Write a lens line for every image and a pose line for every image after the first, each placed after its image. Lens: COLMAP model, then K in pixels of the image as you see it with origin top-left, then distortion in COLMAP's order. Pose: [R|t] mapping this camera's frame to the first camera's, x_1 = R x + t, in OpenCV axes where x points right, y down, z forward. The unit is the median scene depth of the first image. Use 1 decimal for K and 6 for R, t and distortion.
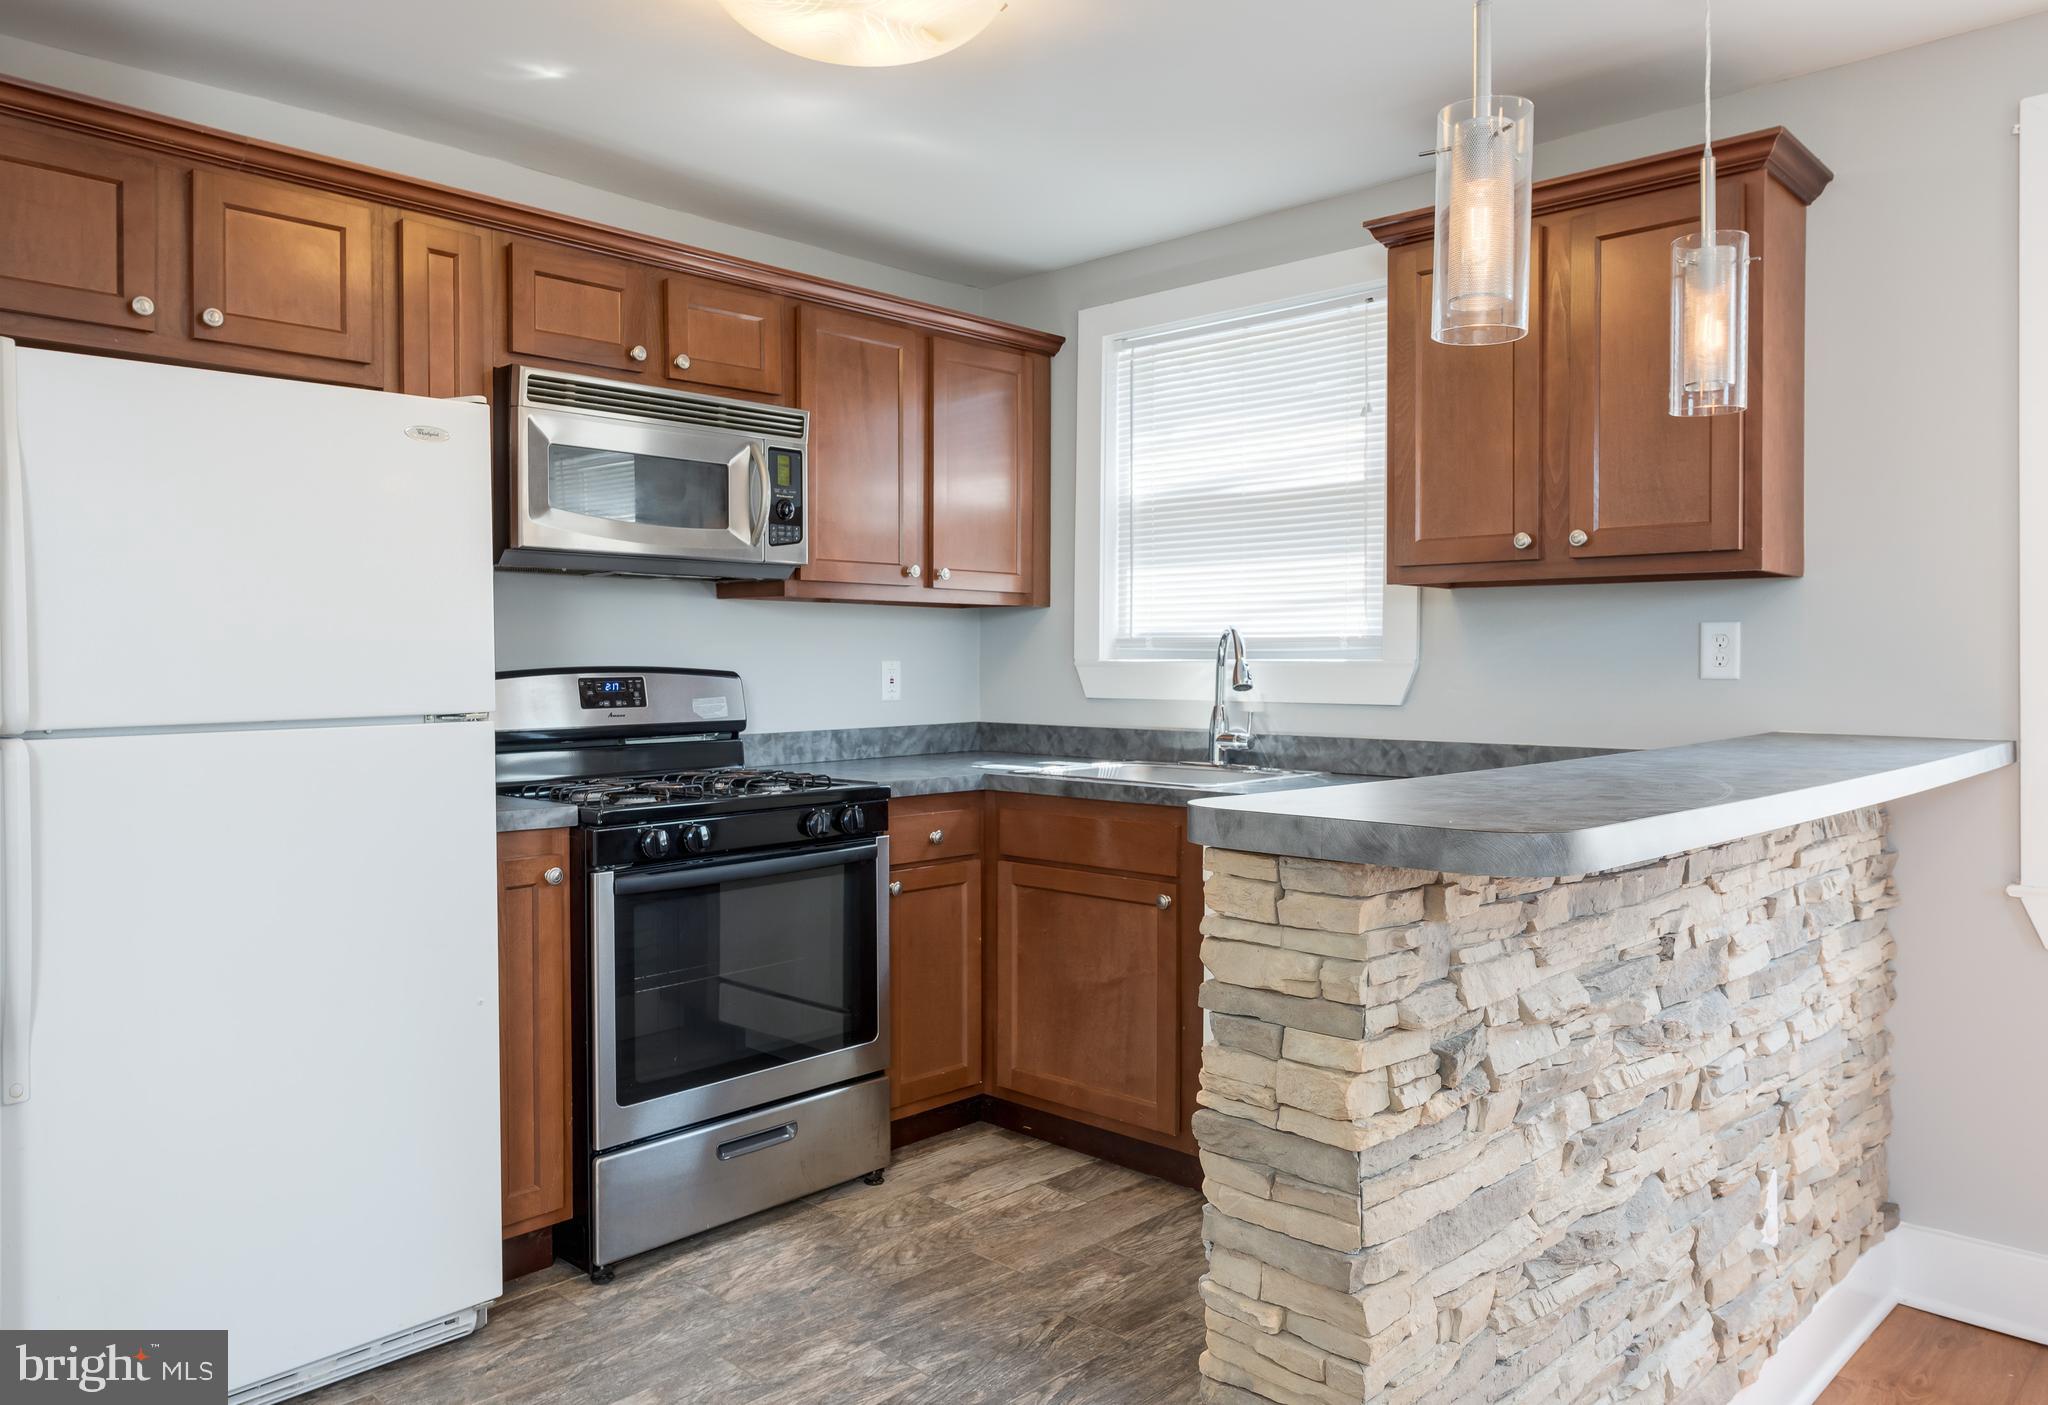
lens RADIAL K [[1435.3, 0, 991.3], [0, 1435.3, 673.1], [0, 0, 1]] dist [0.011926, -0.003785]
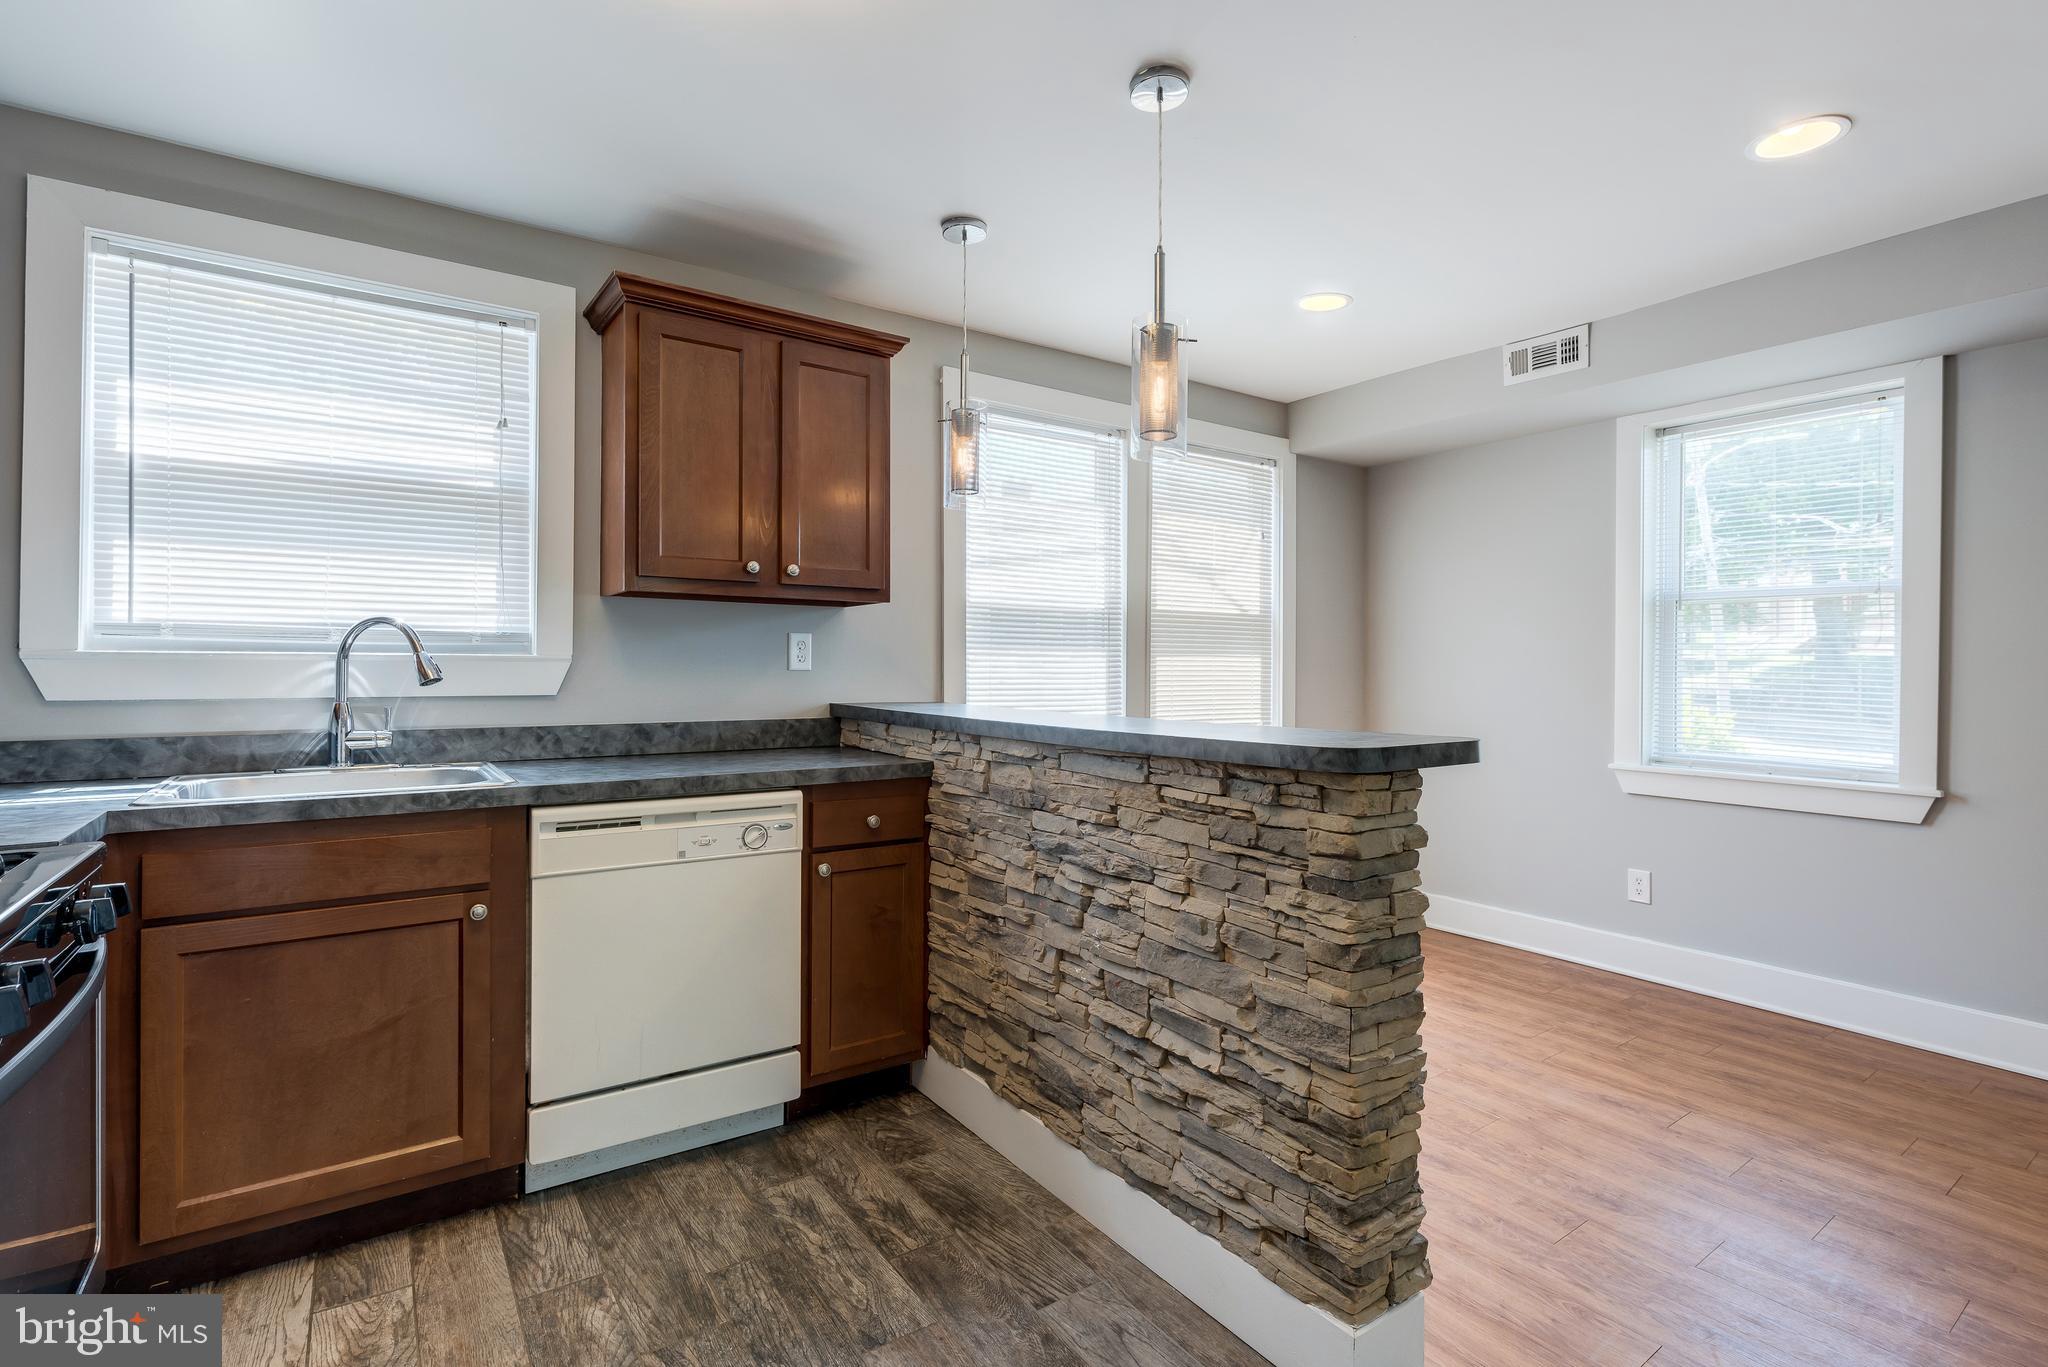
lens RADIAL K [[970.1, 0, 1041.4], [0, 970.1, 667.1], [0, 0, 1]] dist [0.000600, -0.001250]
pose [[0.183703, 0.000652, 0.982982, -0.439866], [0.003628, 0.999993, -0.001341, 0.002869], [-0.982975, 0.003812, 0.183700, 0.536767]]
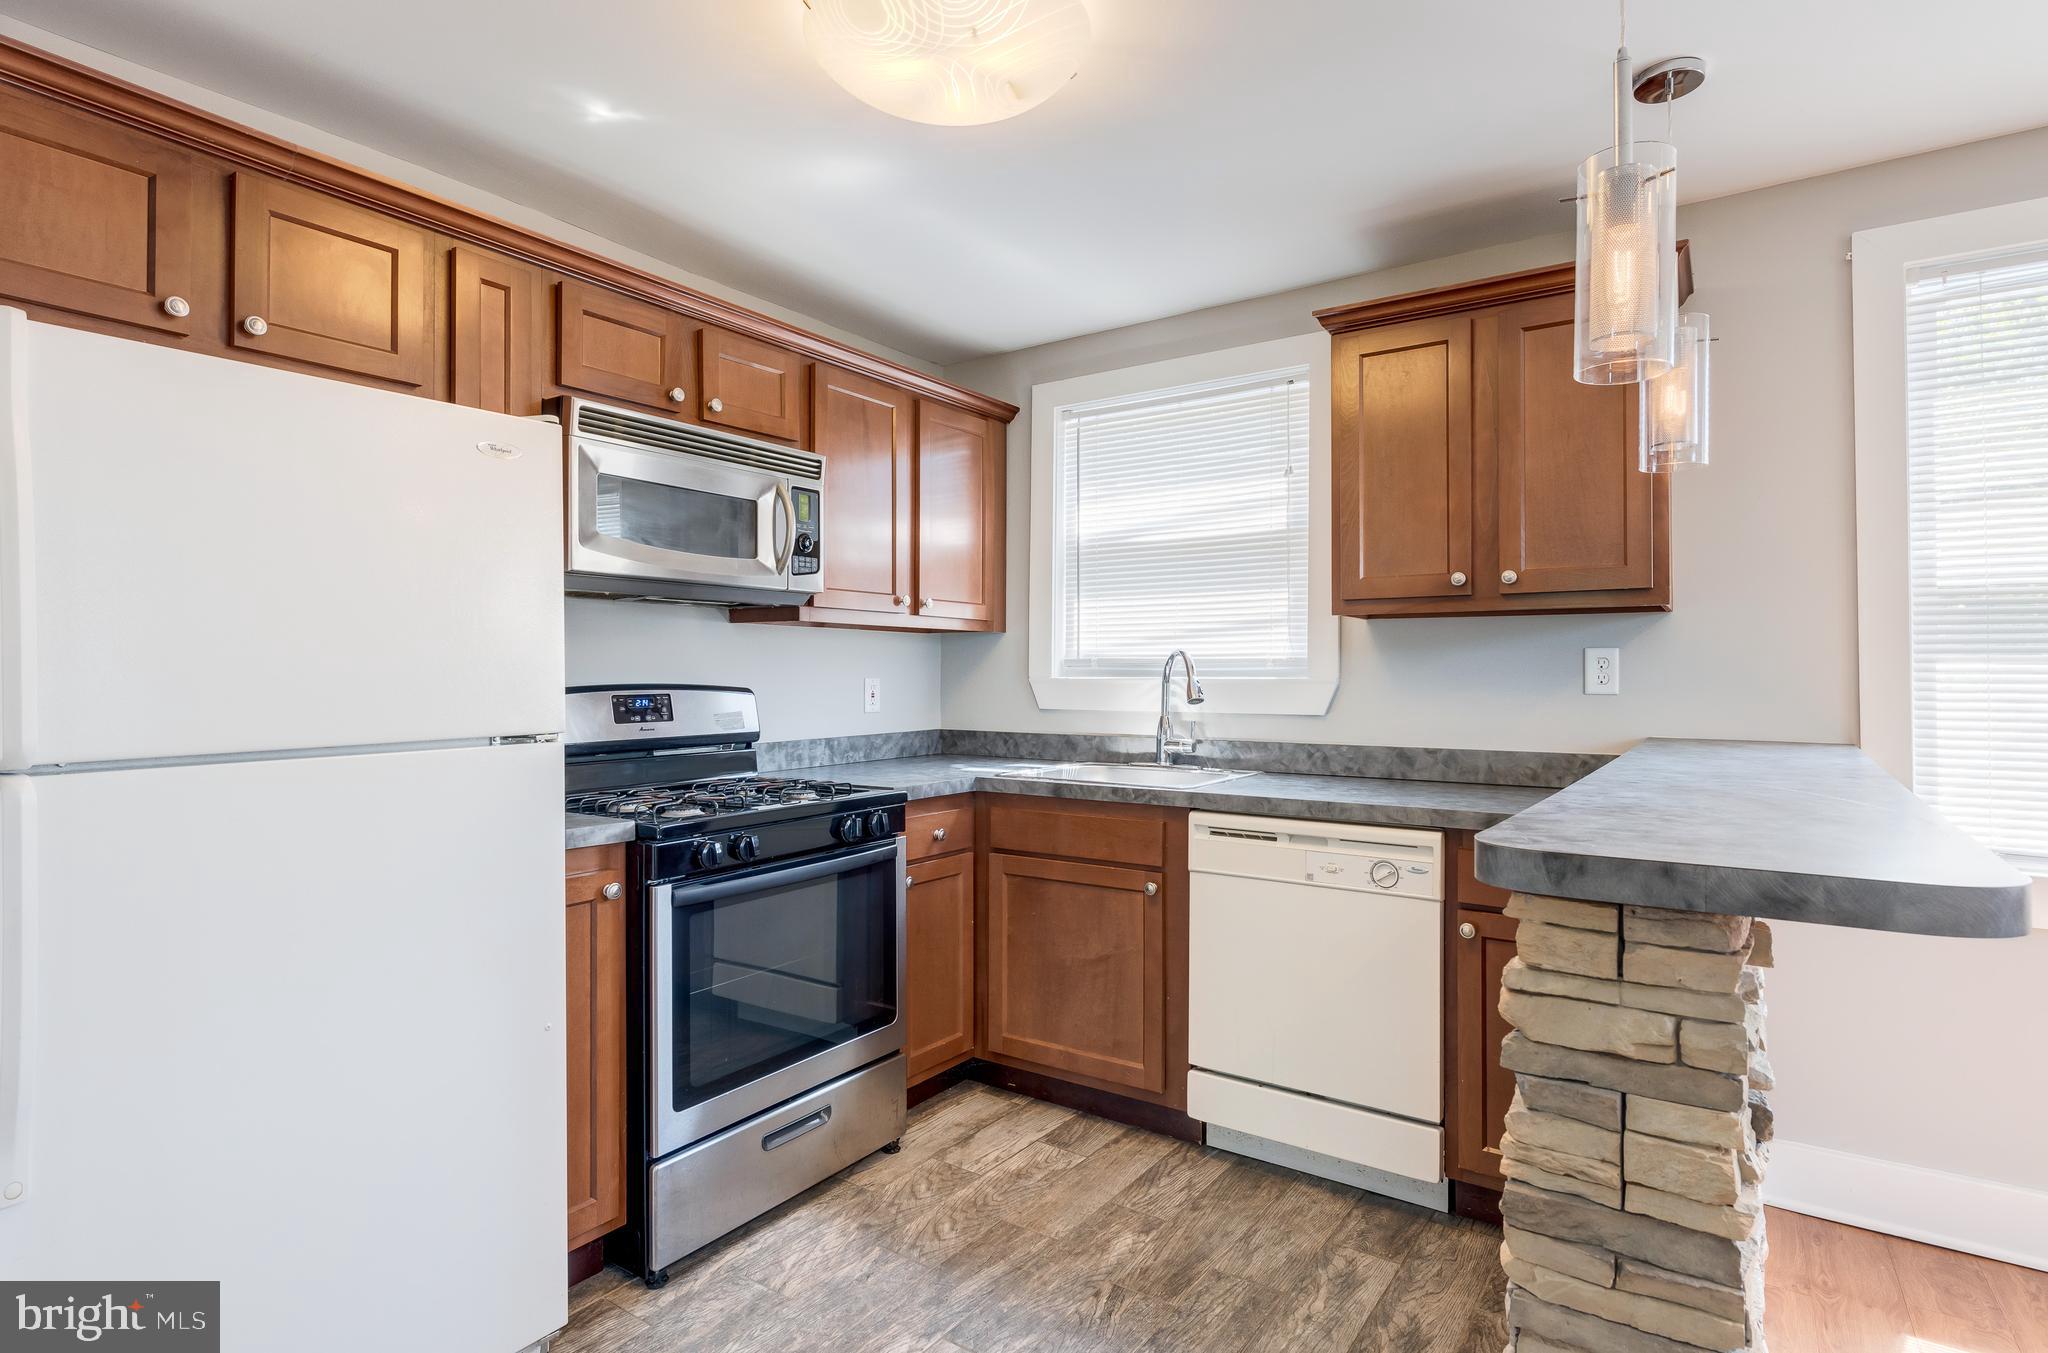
lens RADIAL K [[1058.5, 0, 1018.7], [0, 1058.5, 662.7], [0, 0, 1]] dist [0.002594, -0.000771]
pose [[0.986187, 0.002476, 0.165616, -0.127703], [0.000819, 0.999803, -0.019820, -0.005047], [-0.165632, 0.019681, 0.985991, 0.182435]]
